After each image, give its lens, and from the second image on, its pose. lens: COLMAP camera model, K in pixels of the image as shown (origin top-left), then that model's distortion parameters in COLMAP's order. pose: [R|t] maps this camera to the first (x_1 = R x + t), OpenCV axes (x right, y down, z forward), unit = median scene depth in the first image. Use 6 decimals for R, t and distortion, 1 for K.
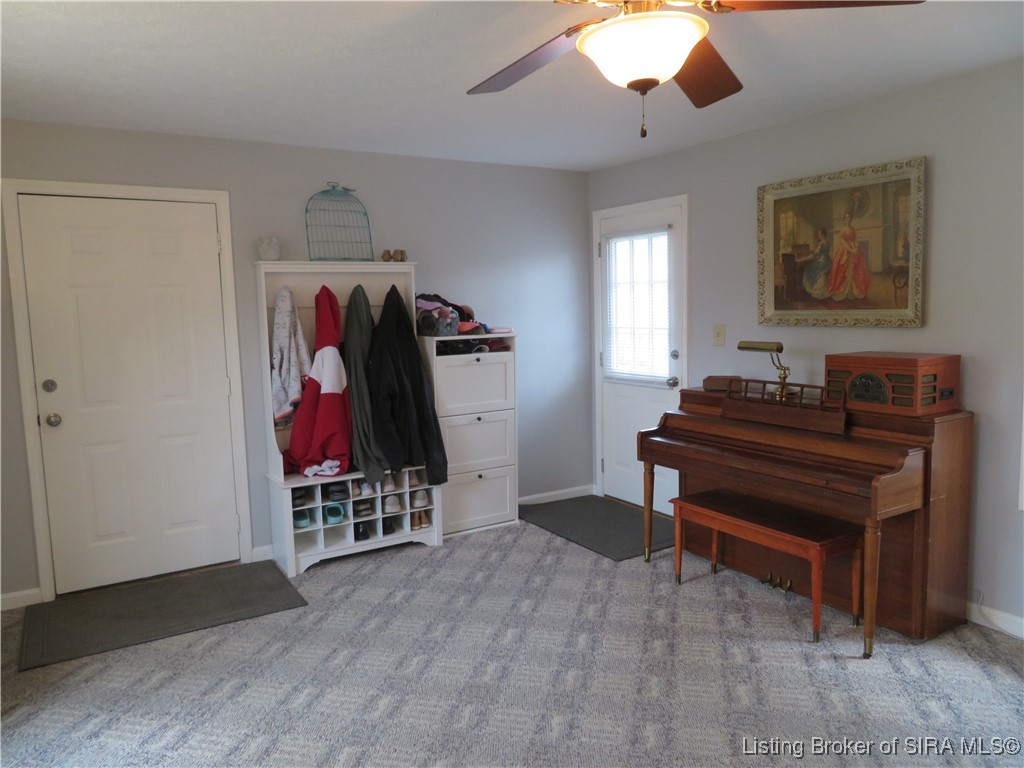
lens RADIAL K [[731.7, 0, 512.5], [0, 731.7, 385.4], [0, 0, 1]] dist [-0.007112, -0.002464]
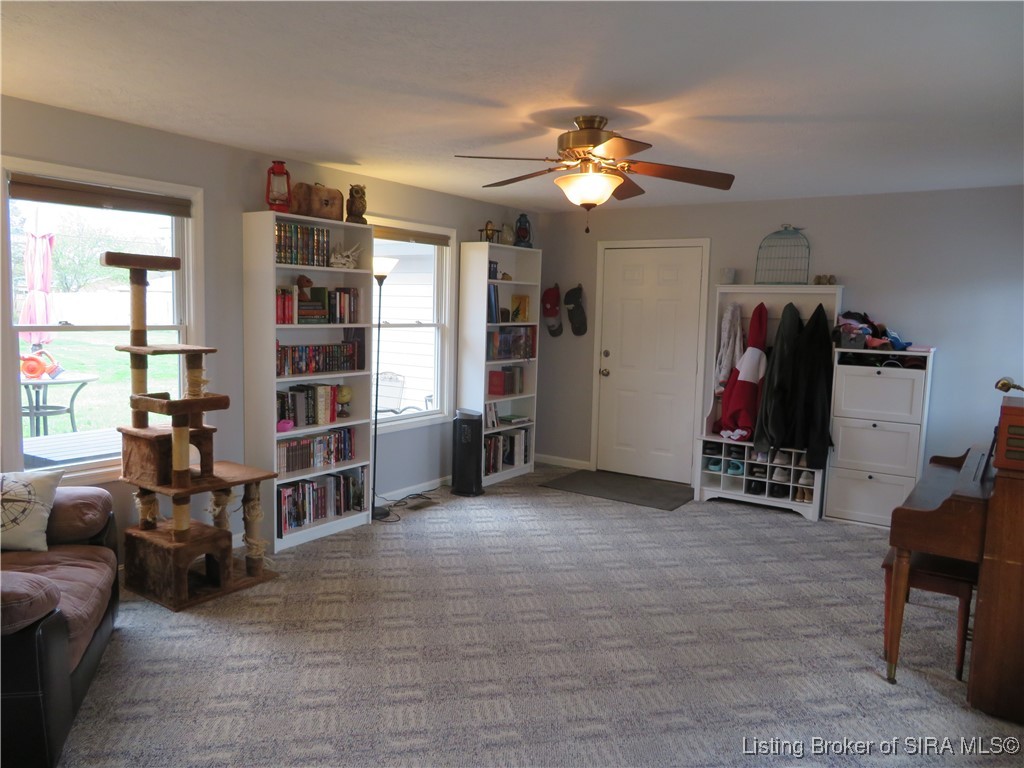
lens RADIAL K [[731.7, 0, 502.8], [0, 731.7, 385.8], [0, 0, 1]] dist [-0.007112, -0.002464]
pose [[0.385848, 0.133025, -0.912922, 0.826944], [-0.133286, 0.987206, 0.087516, -0.040025], [0.912883, 0.087912, 0.398642, 0.038582]]
